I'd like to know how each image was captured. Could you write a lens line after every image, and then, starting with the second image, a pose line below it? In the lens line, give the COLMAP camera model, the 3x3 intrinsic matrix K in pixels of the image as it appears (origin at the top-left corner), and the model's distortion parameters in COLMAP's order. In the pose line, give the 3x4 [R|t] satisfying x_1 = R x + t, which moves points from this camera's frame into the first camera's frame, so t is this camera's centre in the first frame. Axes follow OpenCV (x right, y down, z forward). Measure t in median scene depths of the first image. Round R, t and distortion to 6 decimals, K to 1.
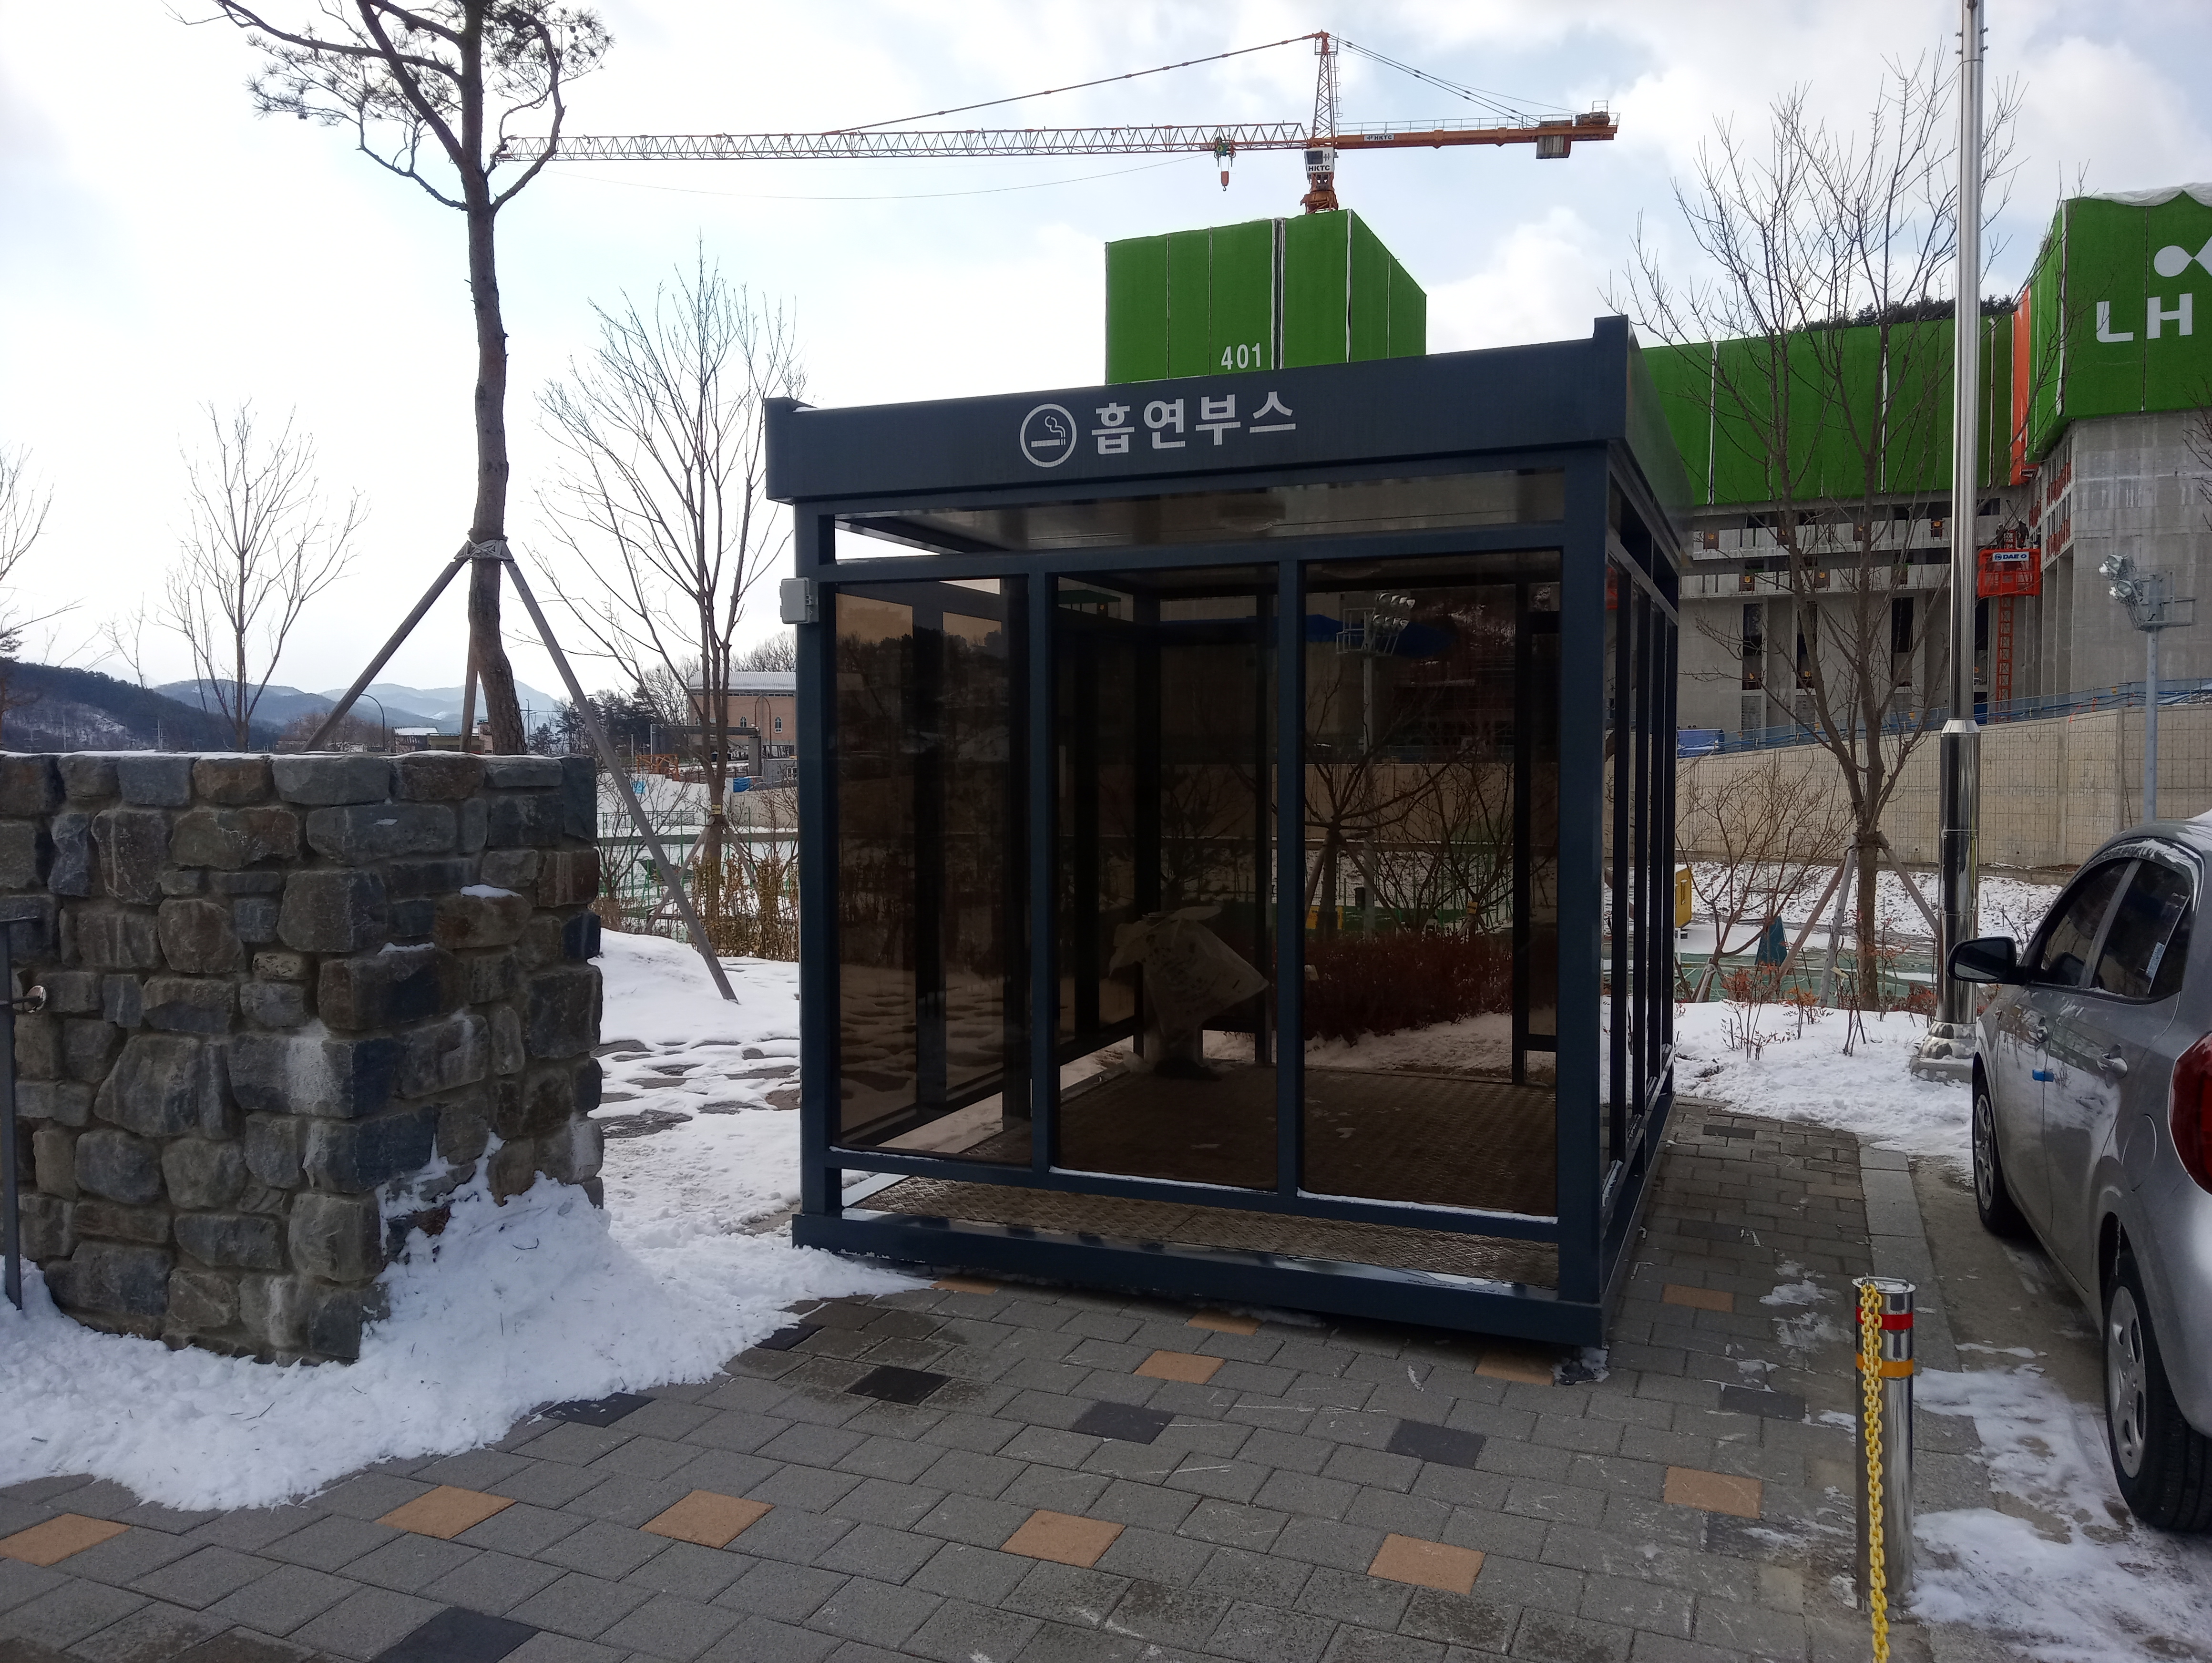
lens RADIAL K [[1705.3, 0, 1109.1], [0, 1705.3, 827.8], [0, 0, 1]] dist [0.042028, -0.045400]
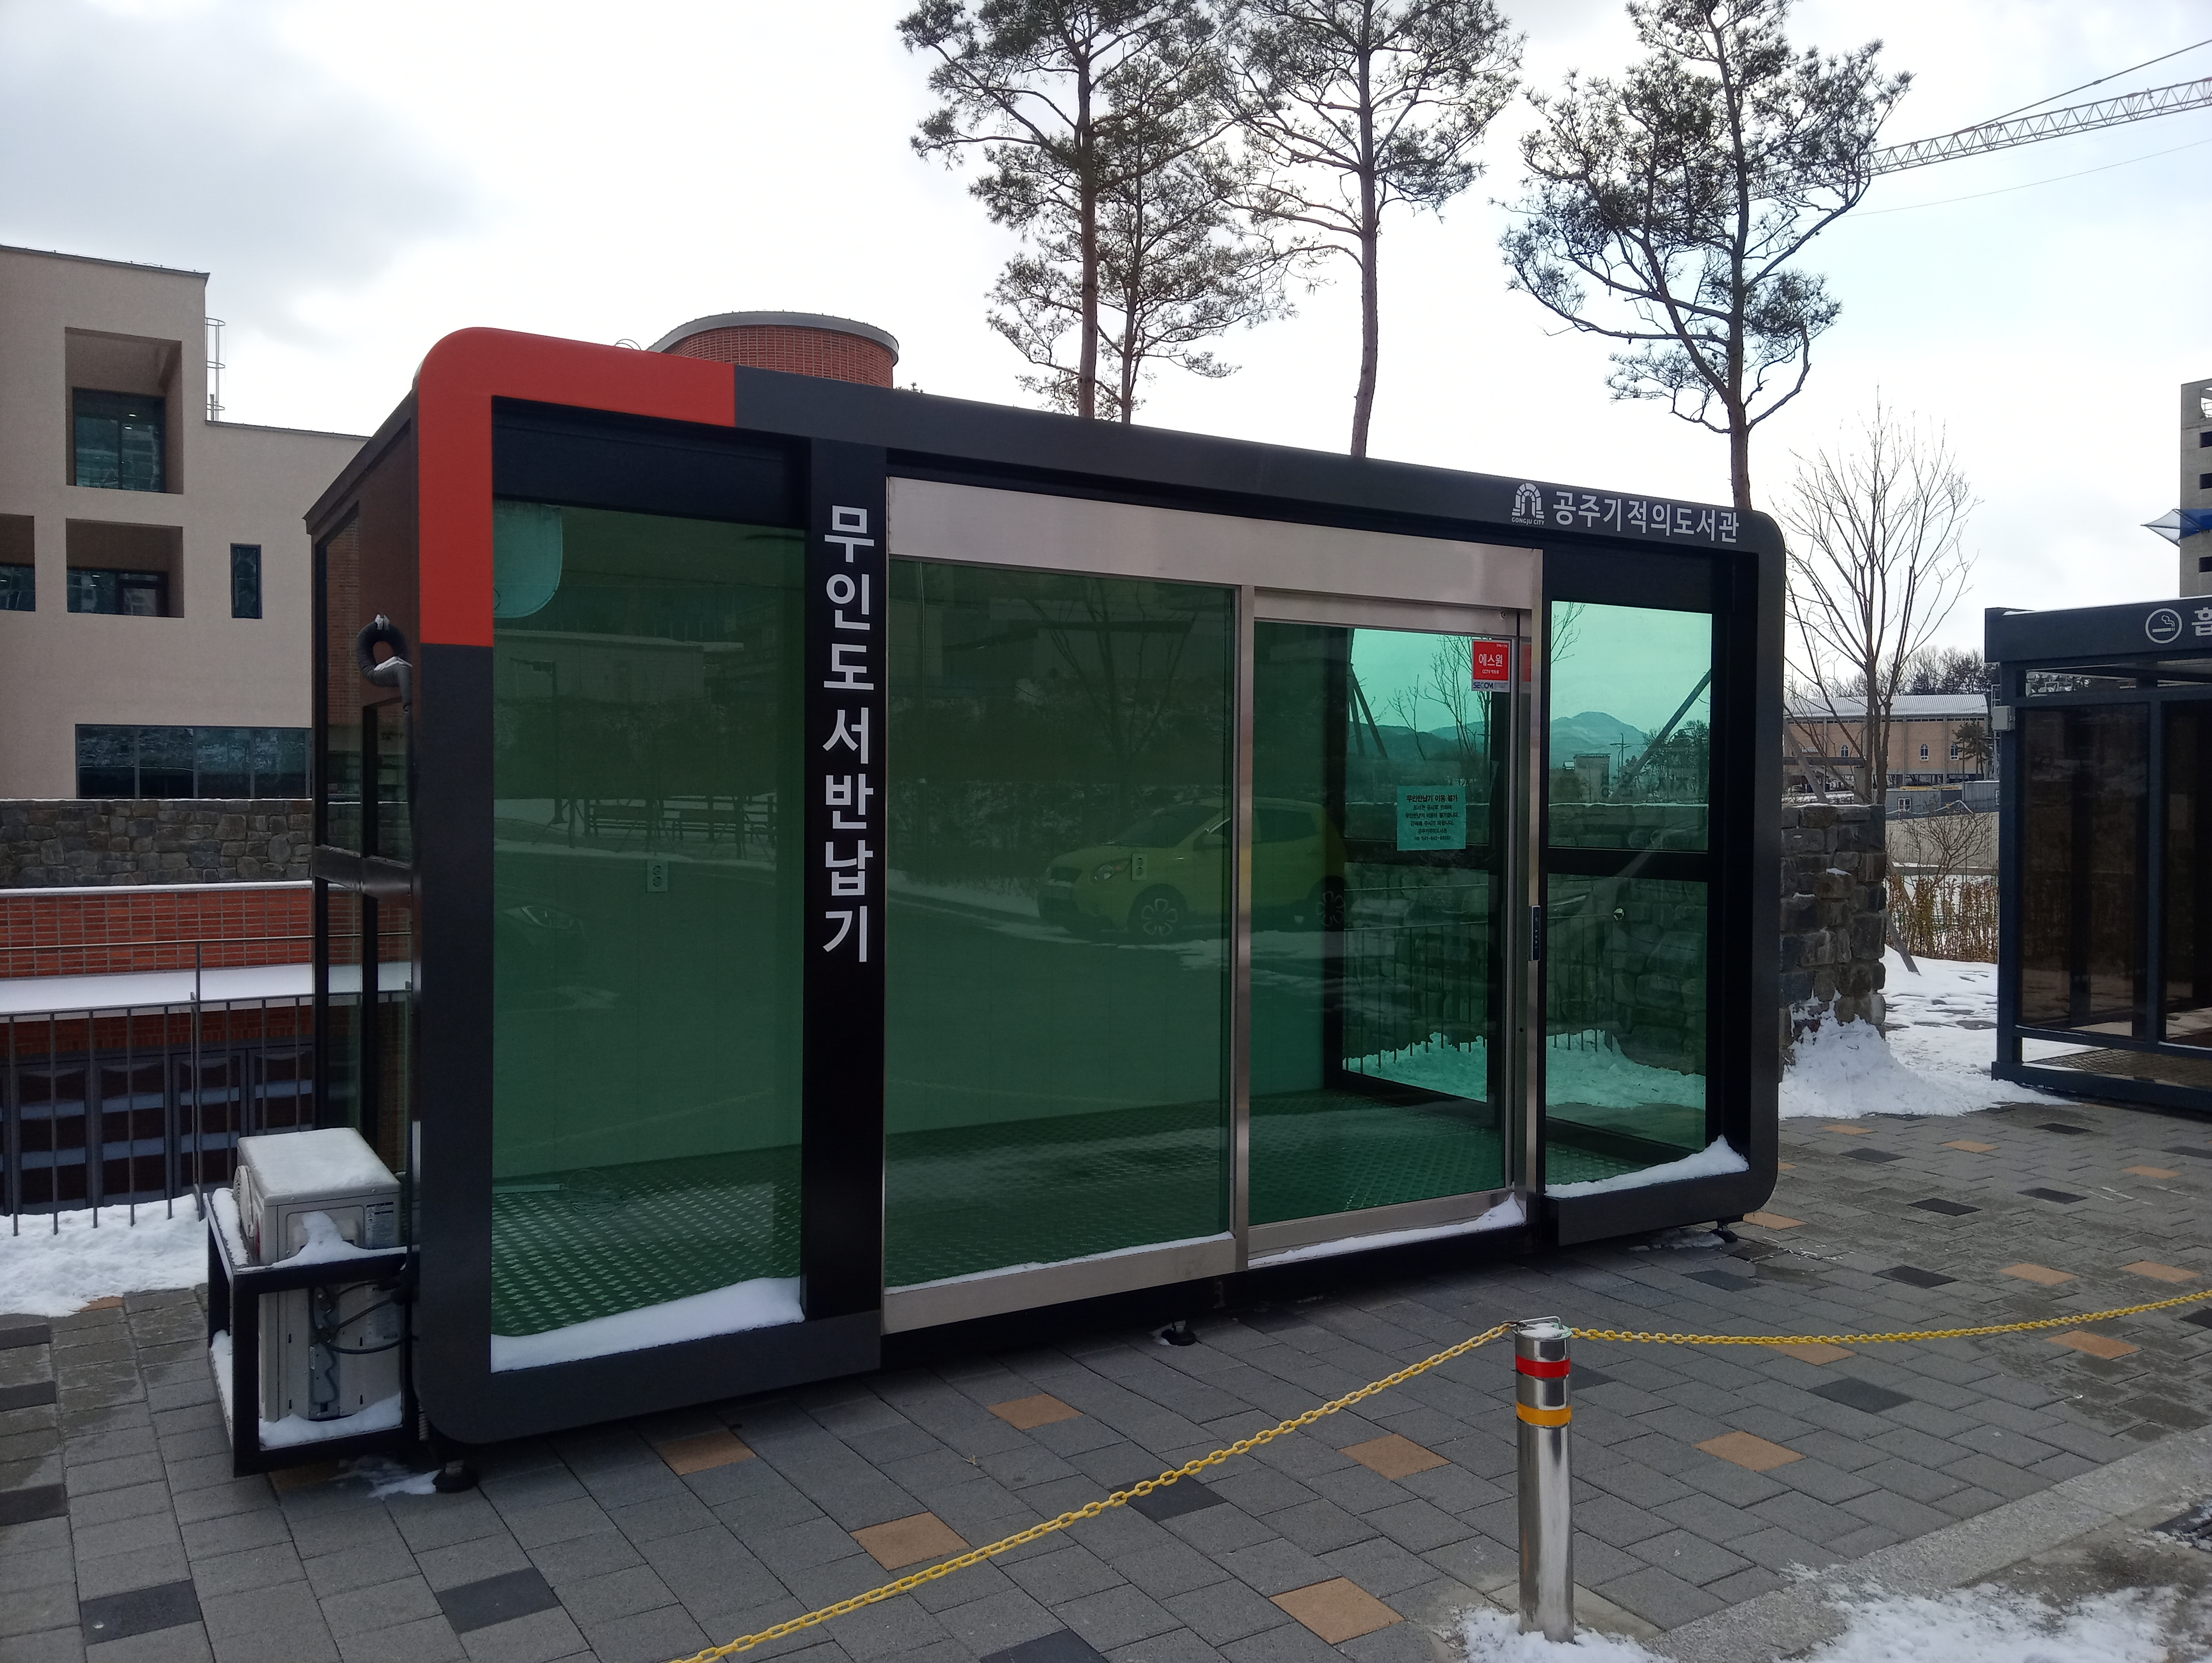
lens RADIAL K [[1705.3, 0, 1138.2], [0, 1705.3, 814.5], [0, 0, 1]] dist [0.042028, -0.045400]
pose [[0.824993, 0.010469, -0.565046, 0.097941], [-0.024573, 0.999547, -0.017359, 0.022770], [0.564609, 0.028206, 0.824877, -1.067583]]
